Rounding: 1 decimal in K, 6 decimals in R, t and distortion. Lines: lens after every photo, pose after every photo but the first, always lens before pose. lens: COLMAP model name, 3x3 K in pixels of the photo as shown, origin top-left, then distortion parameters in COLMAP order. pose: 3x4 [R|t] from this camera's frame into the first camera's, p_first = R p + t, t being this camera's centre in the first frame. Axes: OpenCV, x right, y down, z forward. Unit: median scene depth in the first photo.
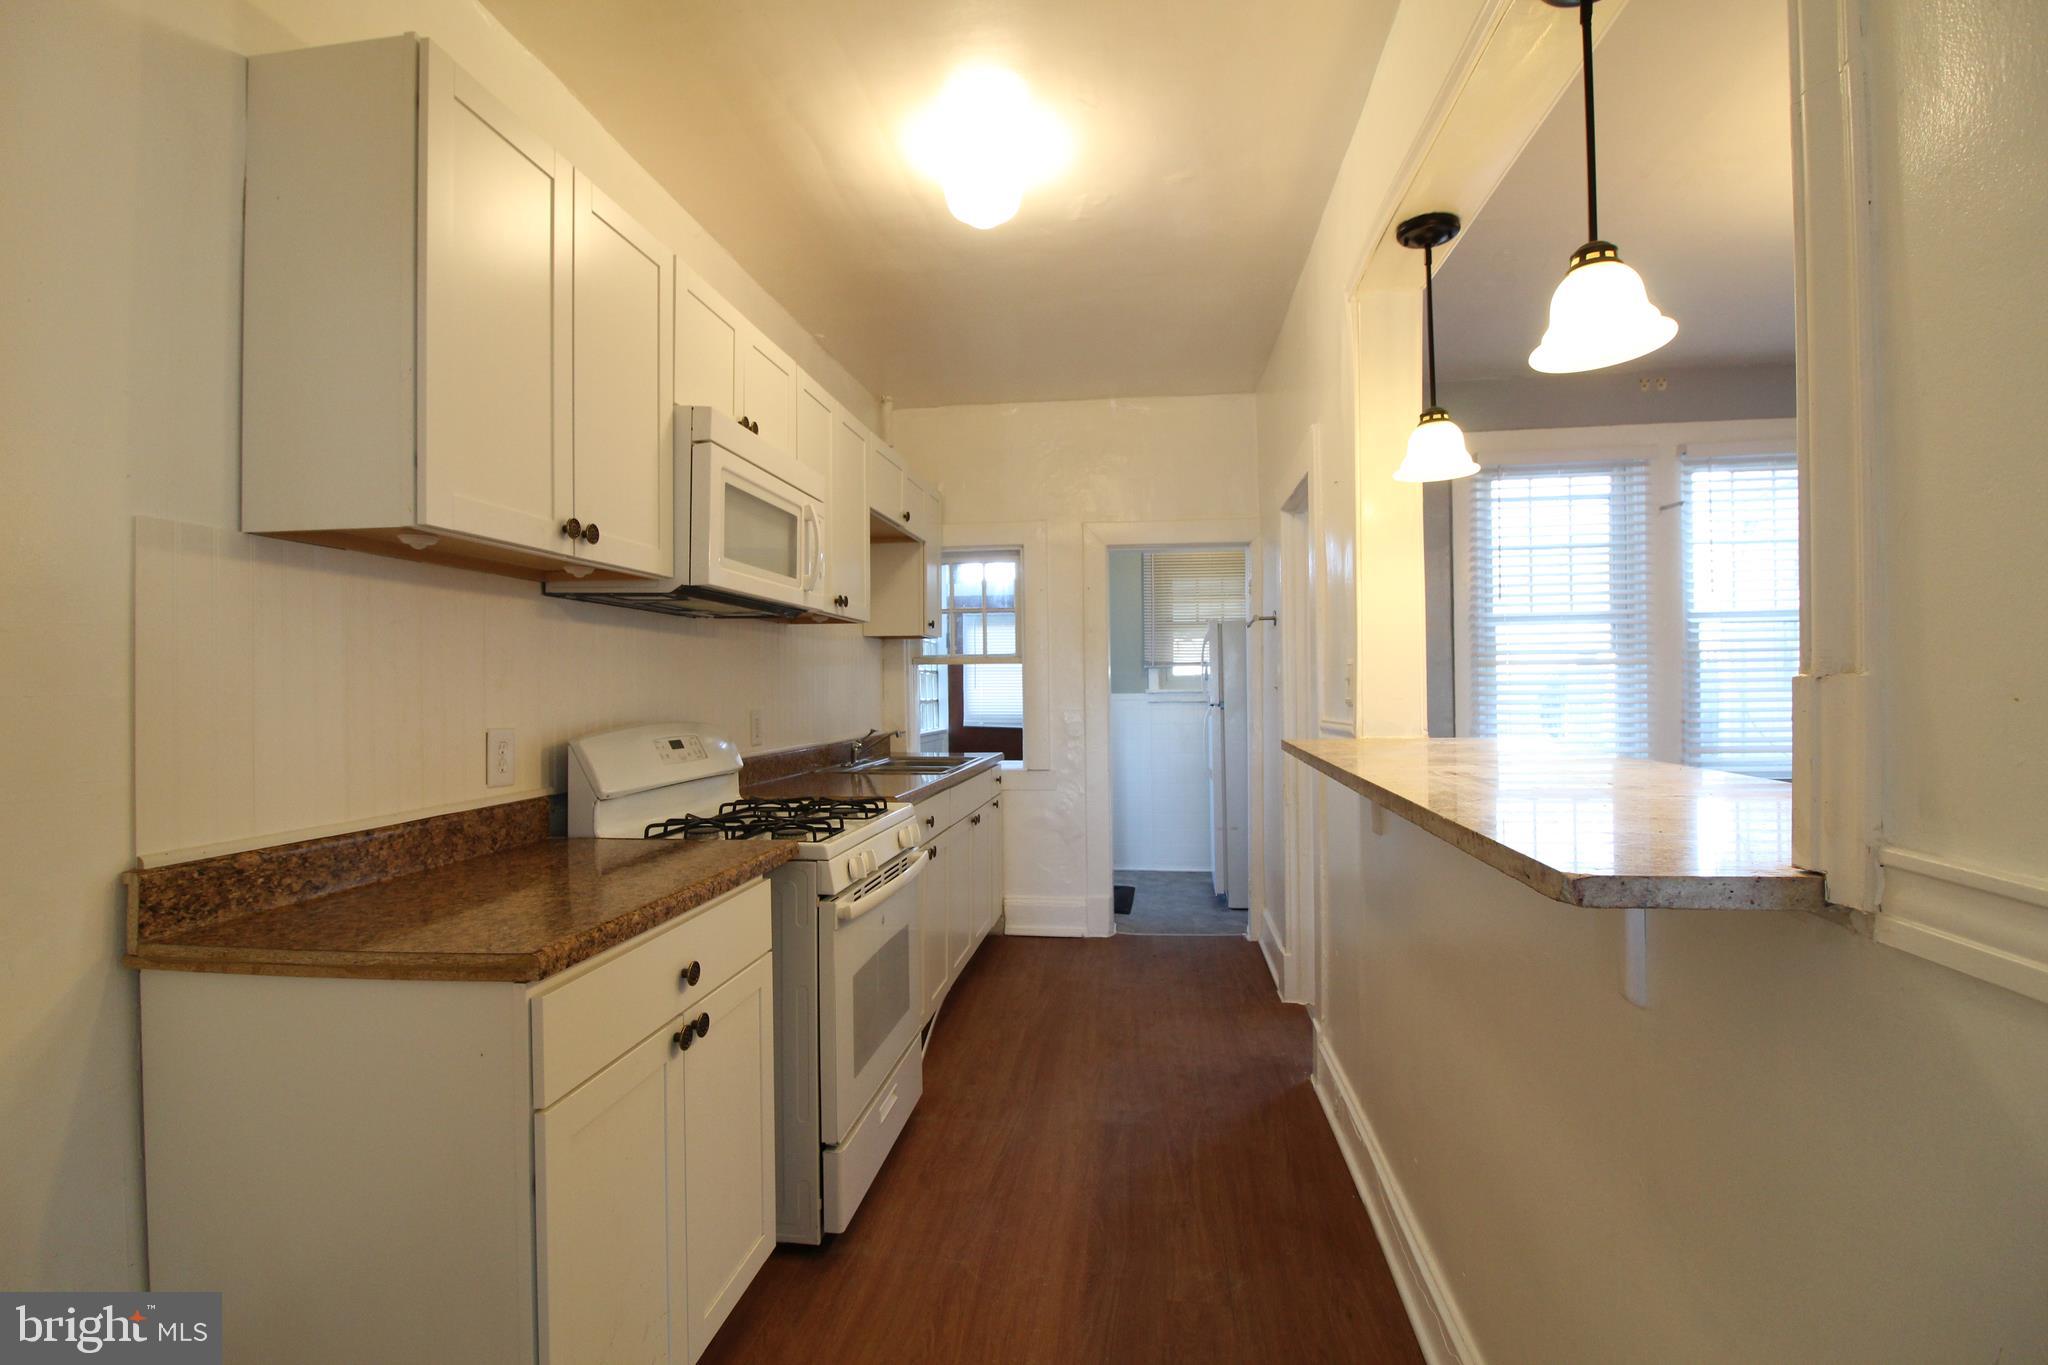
lens RADIAL K [[947.5, 0, 1024.7], [0, 947.5, 680.2], [0, 0, 1]] dist [-0.004982, -0.009873]
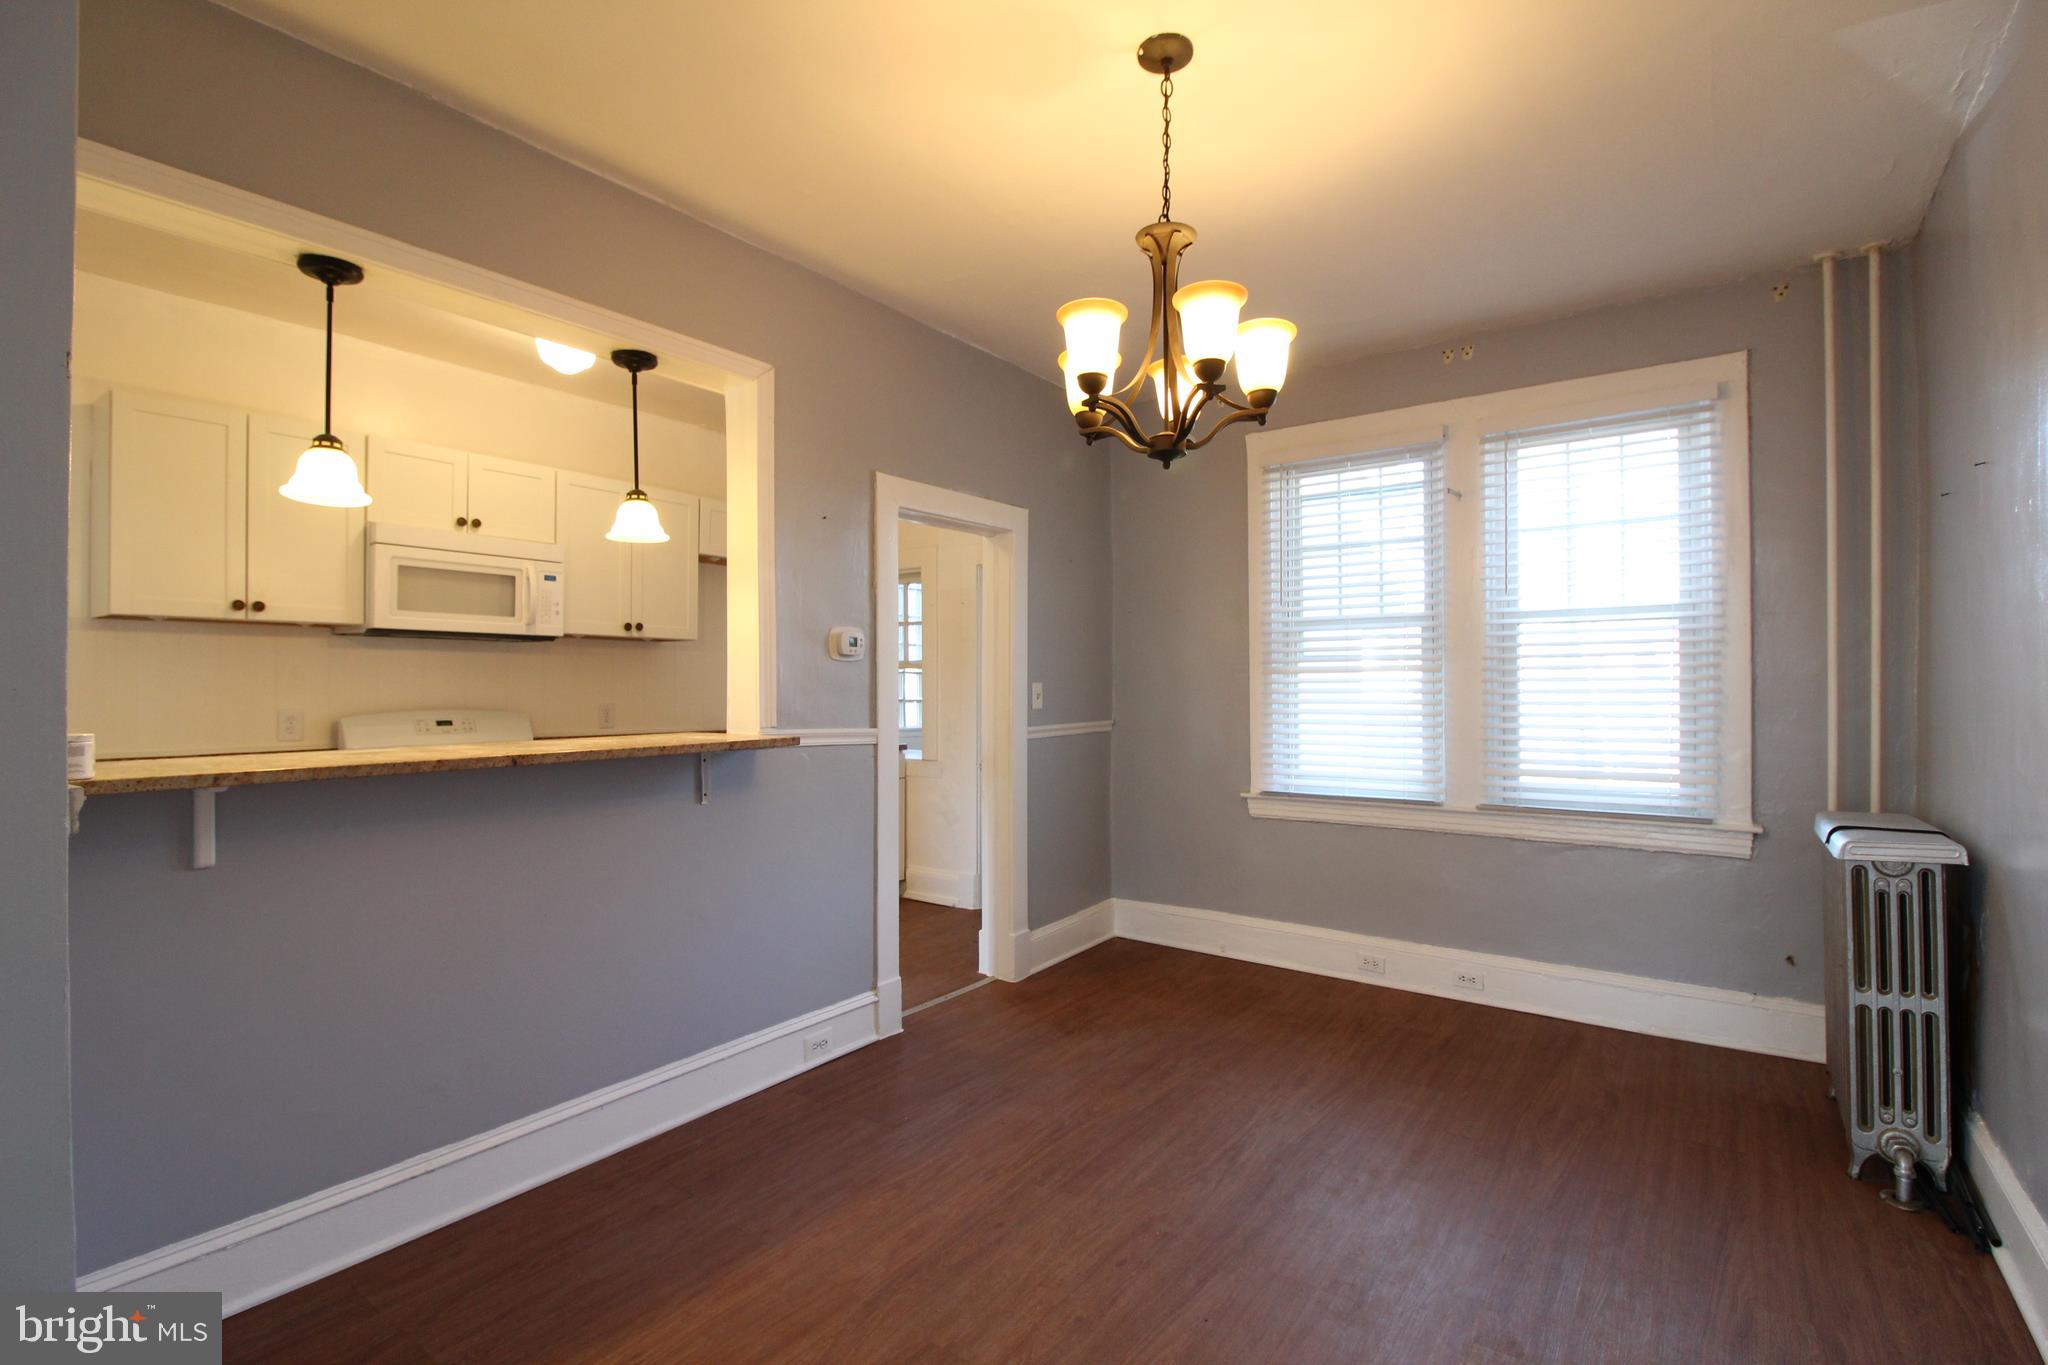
lens RADIAL K [[947.5, 0, 1024.4], [0, 947.5, 681.2], [0, 0, 1]] dist [-0.004982, -0.009873]
pose [[0.881156, 0.008705, -0.472746, 1.377034], [-0.006284, 0.999958, 0.006698, -0.021988], [0.472785, -0.002931, 0.881173, 0.056544]]
